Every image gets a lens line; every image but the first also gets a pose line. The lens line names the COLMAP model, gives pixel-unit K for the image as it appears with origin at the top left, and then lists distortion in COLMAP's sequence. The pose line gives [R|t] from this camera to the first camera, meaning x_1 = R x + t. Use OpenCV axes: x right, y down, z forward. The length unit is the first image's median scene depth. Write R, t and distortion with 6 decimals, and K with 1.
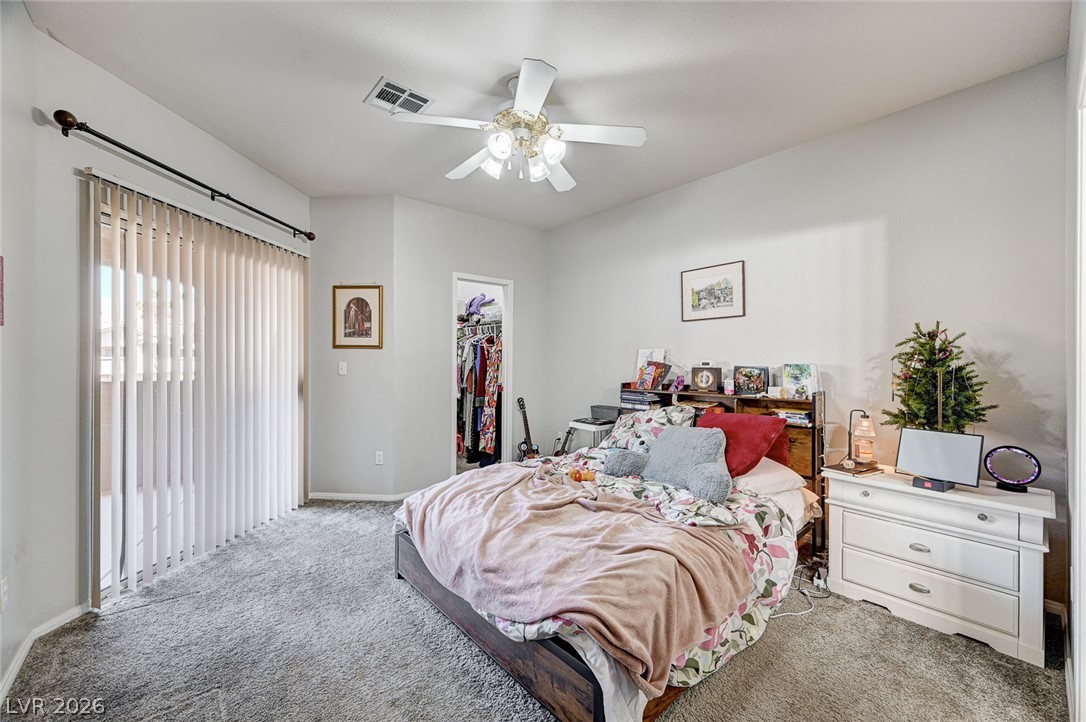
lens RADIAL K [[435.1, 0, 550.8], [0, 435.1, 361.1], [0, 0, 1]] dist [-0.000508, 0.000057]
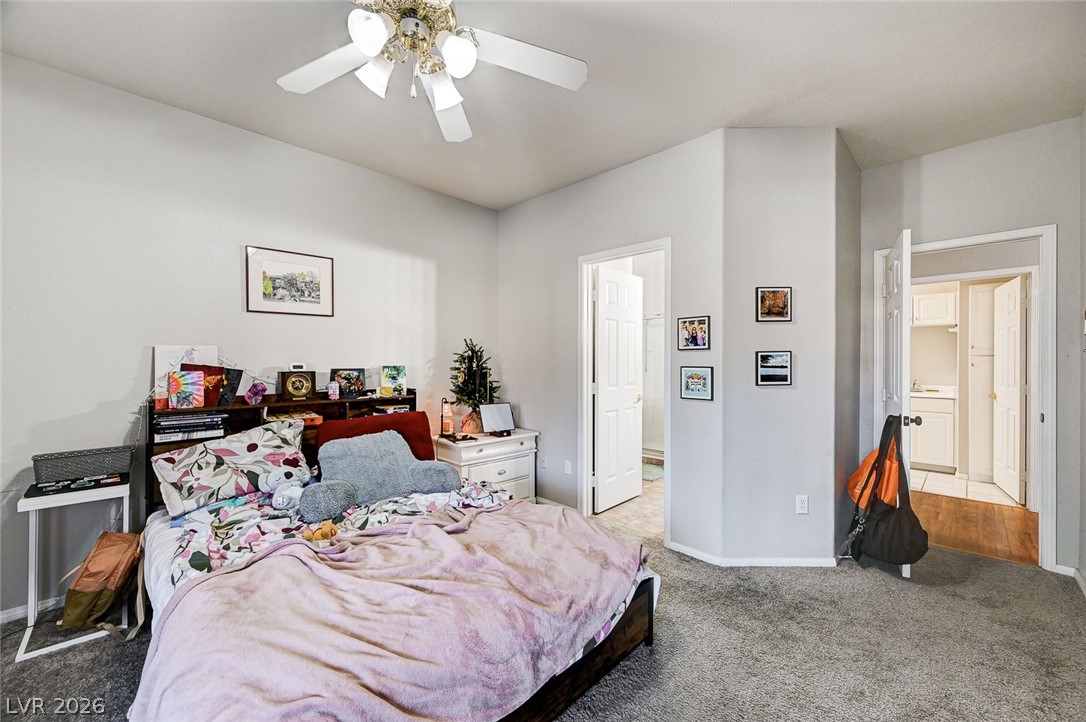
lens RADIAL K [[433.7, 0, 543.0], [0, 433.7, 361.0], [0, 0, 1]] dist [-0.000415, 0.000458]
pose [[-0.079408, 0.000869, 0.996842, -0.541271], [0.001342, 0.999999, -0.000765, -0.004190], [-0.996841, 0.001277, -0.079409, 0.607848]]
